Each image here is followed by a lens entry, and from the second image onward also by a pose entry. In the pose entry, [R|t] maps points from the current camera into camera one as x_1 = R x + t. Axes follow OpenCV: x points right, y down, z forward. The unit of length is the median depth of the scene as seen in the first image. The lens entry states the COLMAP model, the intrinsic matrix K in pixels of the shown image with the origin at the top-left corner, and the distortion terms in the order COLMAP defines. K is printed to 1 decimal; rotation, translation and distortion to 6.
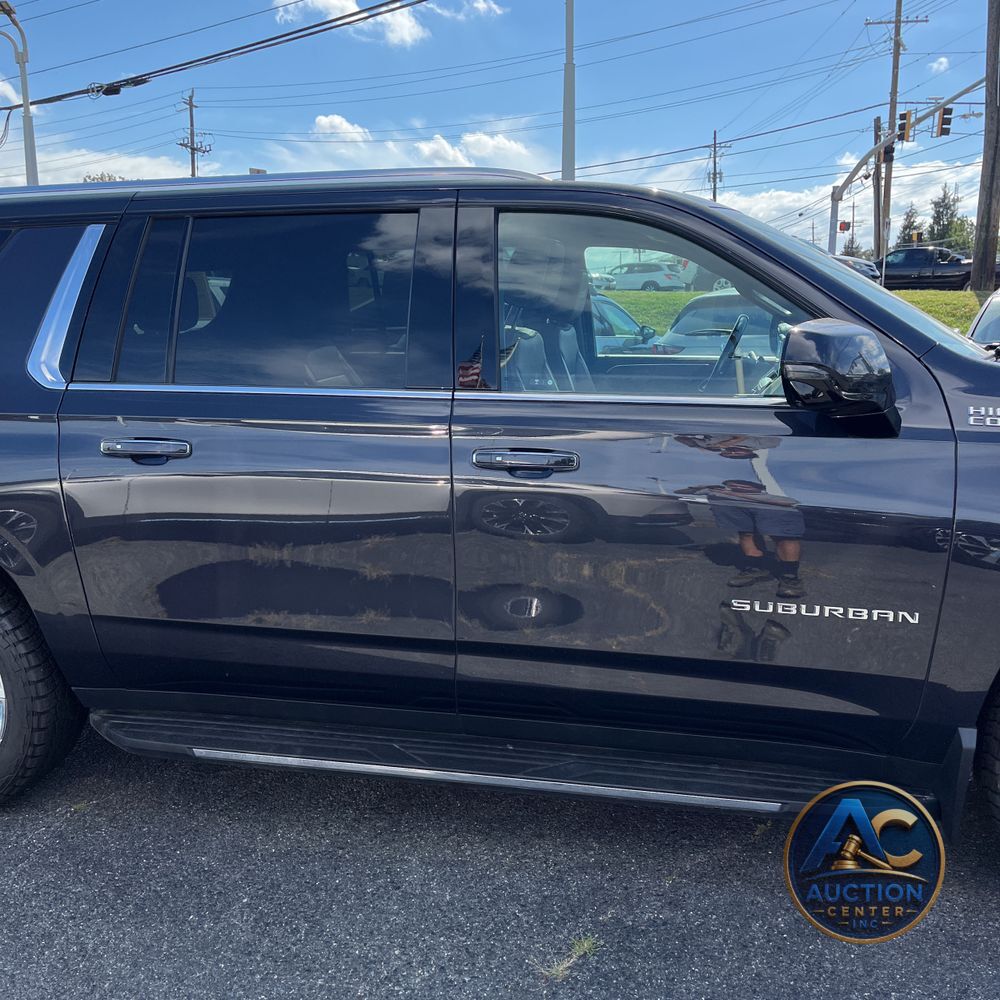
lens RADIAL K [[1018.0, 0, 496.1], [0, 1018.0, 505.4], [0, 0, 1]] dist [0.035660, -0.024896]
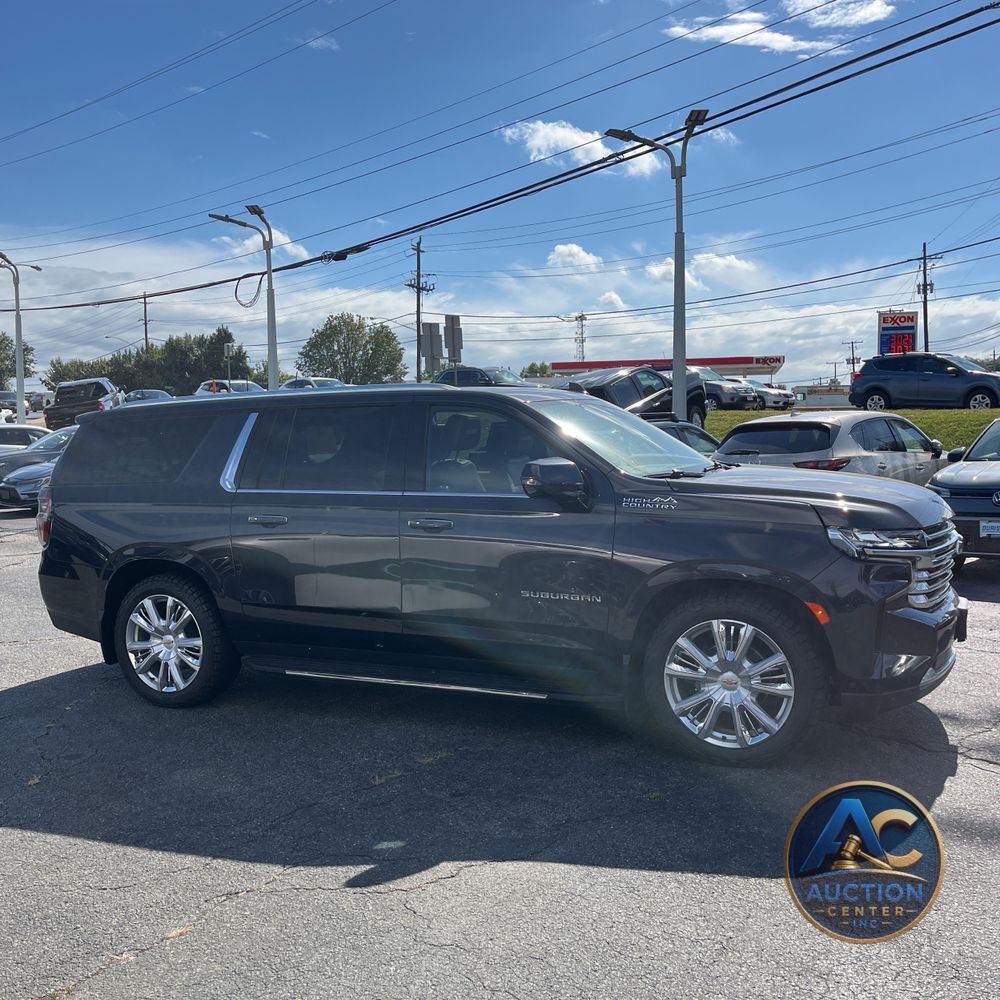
lens RADIAL K [[1010.9, 0, 485.9], [0, 1010.9, 519.4], [0, 0, 1]] dist [0.134713, -0.308078]
pose [[0.975189, 0.003702, -0.221344, 0.090028], [-0.025100, 0.995261, -0.093940, 0.020770], [0.219948, 0.097165, 0.970661, -0.150155]]
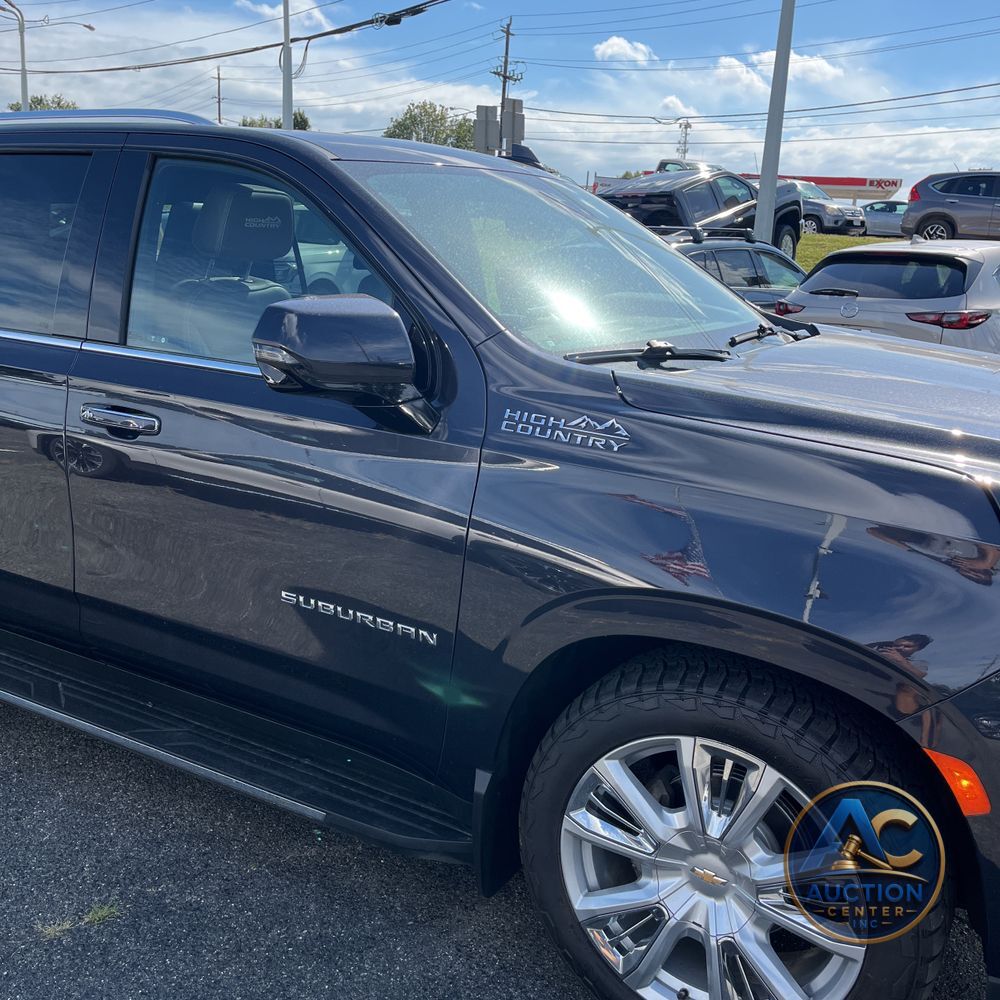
lens RADIAL K [[1007.6, 0, 500.0], [0, 1007.6, 500.0], [0, 0, 1]] dist [0.091079, -0.122639]
pose [[0.955374, 0.118117, -0.270755, 0.097002], [-0.102280, 0.992152, 0.071925, -0.011271], [0.277126, -0.041023, 0.959958, 0.024263]]
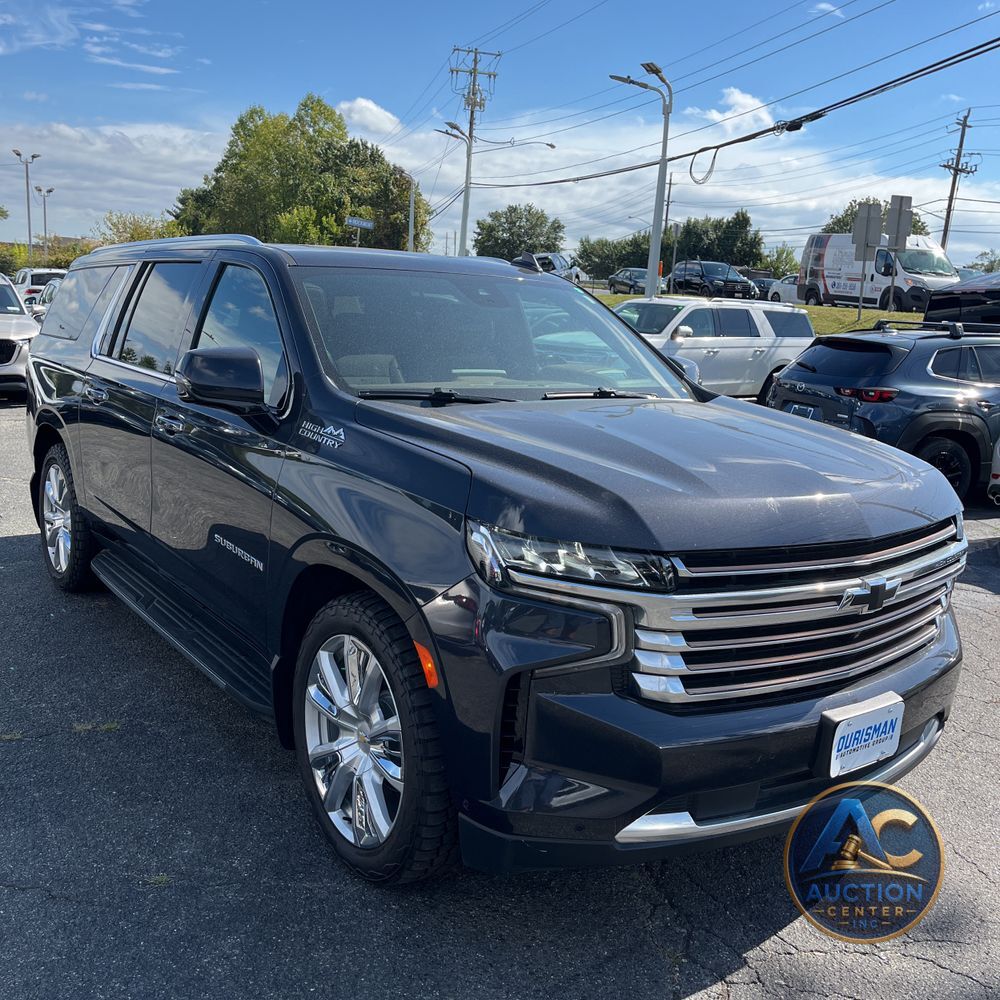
lens RADIAL K [[1007.6, 0, 500.0], [0, 1007.6, 500.0], [0, 0, 1]] dist [0.091079, -0.122639]
pose [[0.750935, 0.176686, -0.636301, 0.212961], [-0.191084, 0.980460, 0.046742, -0.014755], [0.632127, 0.086487, 0.770023, 0.018896]]
